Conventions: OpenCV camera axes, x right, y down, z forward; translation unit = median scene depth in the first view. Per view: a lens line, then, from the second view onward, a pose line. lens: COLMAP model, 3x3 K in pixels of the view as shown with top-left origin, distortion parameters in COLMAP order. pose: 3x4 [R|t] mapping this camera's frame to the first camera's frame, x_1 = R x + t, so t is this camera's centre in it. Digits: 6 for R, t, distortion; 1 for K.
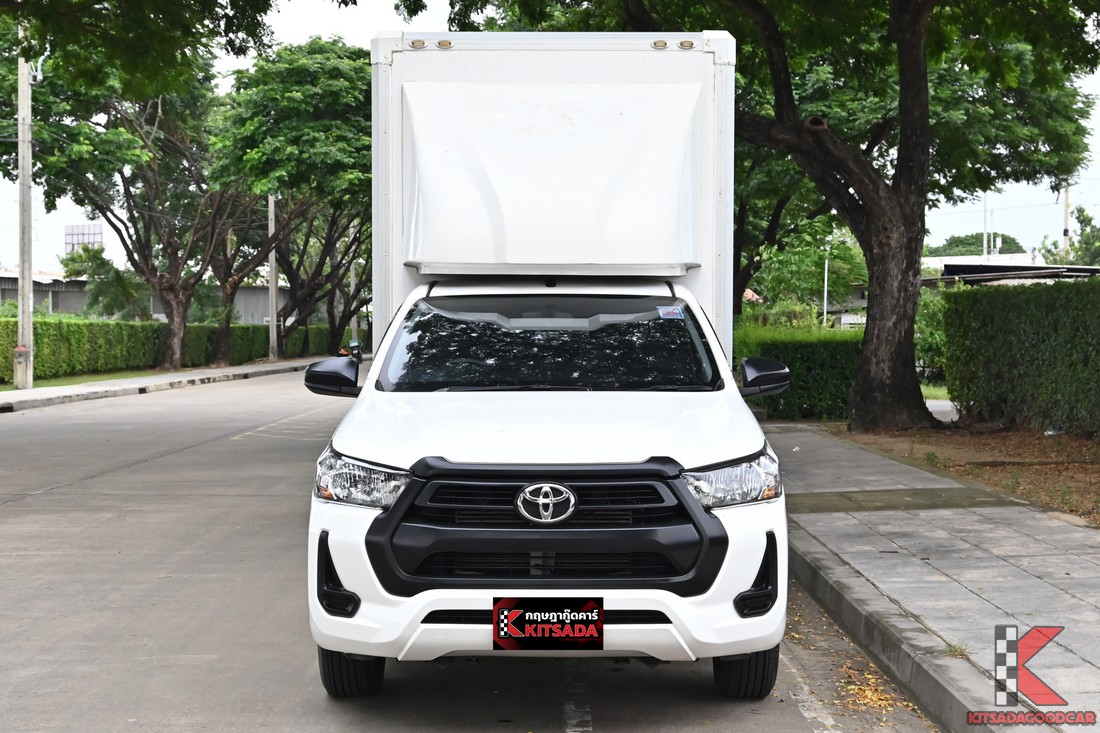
lens RADIAL K [[1607.8, 0, 550.9], [0, 1607.8, 371.7], [0, 0, 1]] dist [0.006514, 0.000000]
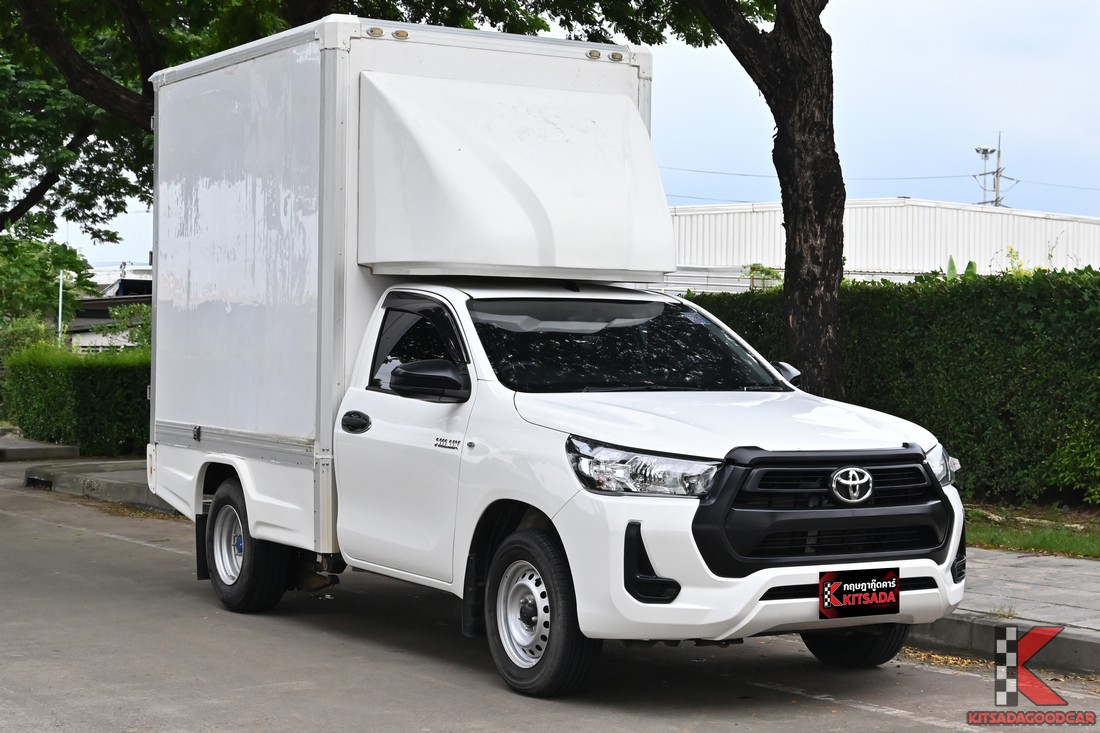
lens RADIAL K [[1984.4, 0, 549.8], [0, 1984.4, 362.4], [0, 0, 1]] dist [-0.000374, 0.000000]
pose [[0.859074, 0.005183, 0.511825, -0.886372], [0.007576, 0.999710, -0.022839, 0.026726], [-0.511795, 0.023498, 0.858786, -0.073556]]
